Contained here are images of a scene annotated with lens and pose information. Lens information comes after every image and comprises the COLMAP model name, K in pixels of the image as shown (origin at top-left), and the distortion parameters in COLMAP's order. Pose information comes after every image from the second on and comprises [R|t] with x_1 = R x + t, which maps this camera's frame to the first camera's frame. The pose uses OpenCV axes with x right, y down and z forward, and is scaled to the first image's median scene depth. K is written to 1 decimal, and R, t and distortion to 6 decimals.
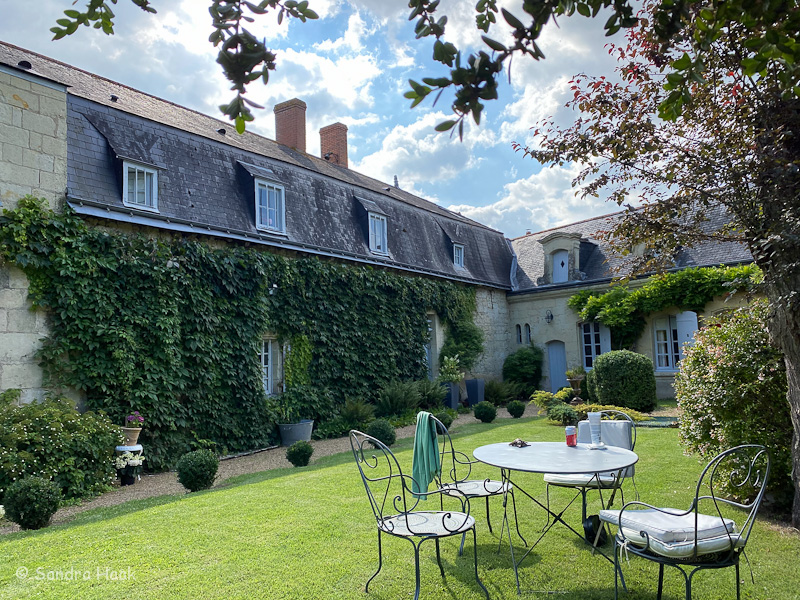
lens RADIAL K [[601.3, 0, 364.3], [0, 601.3, 301.8], [0, 0, 1]] dist [0.006794, -0.117612]
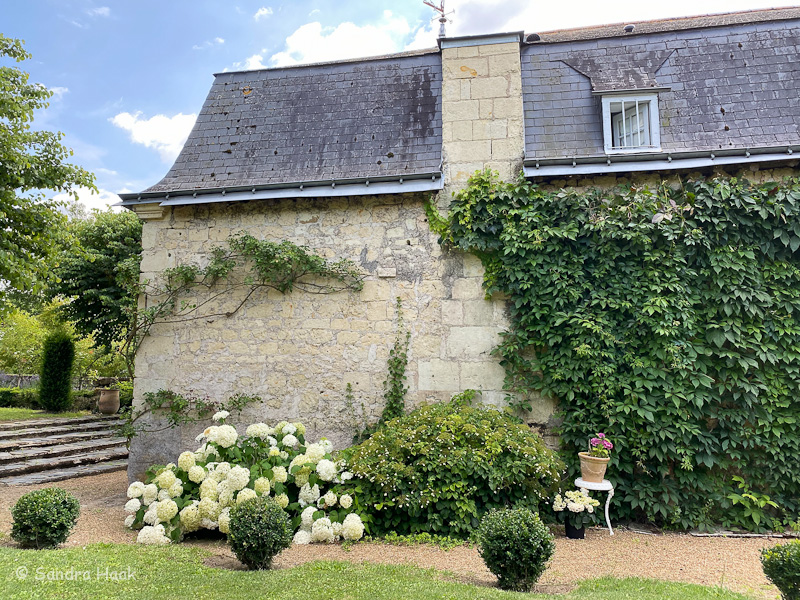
lens RADIAL K [[576.5, 0, 404.4], [0, 576.5, 299.3], [0, 0, 1]] dist [0.005499, -0.045963]
pose [[0.431131, -0.080311, -0.898708, 0.132948], [0.058783, 0.996415, -0.060843, 0.052898], [0.900372, -0.026598, 0.434307, 0.486447]]
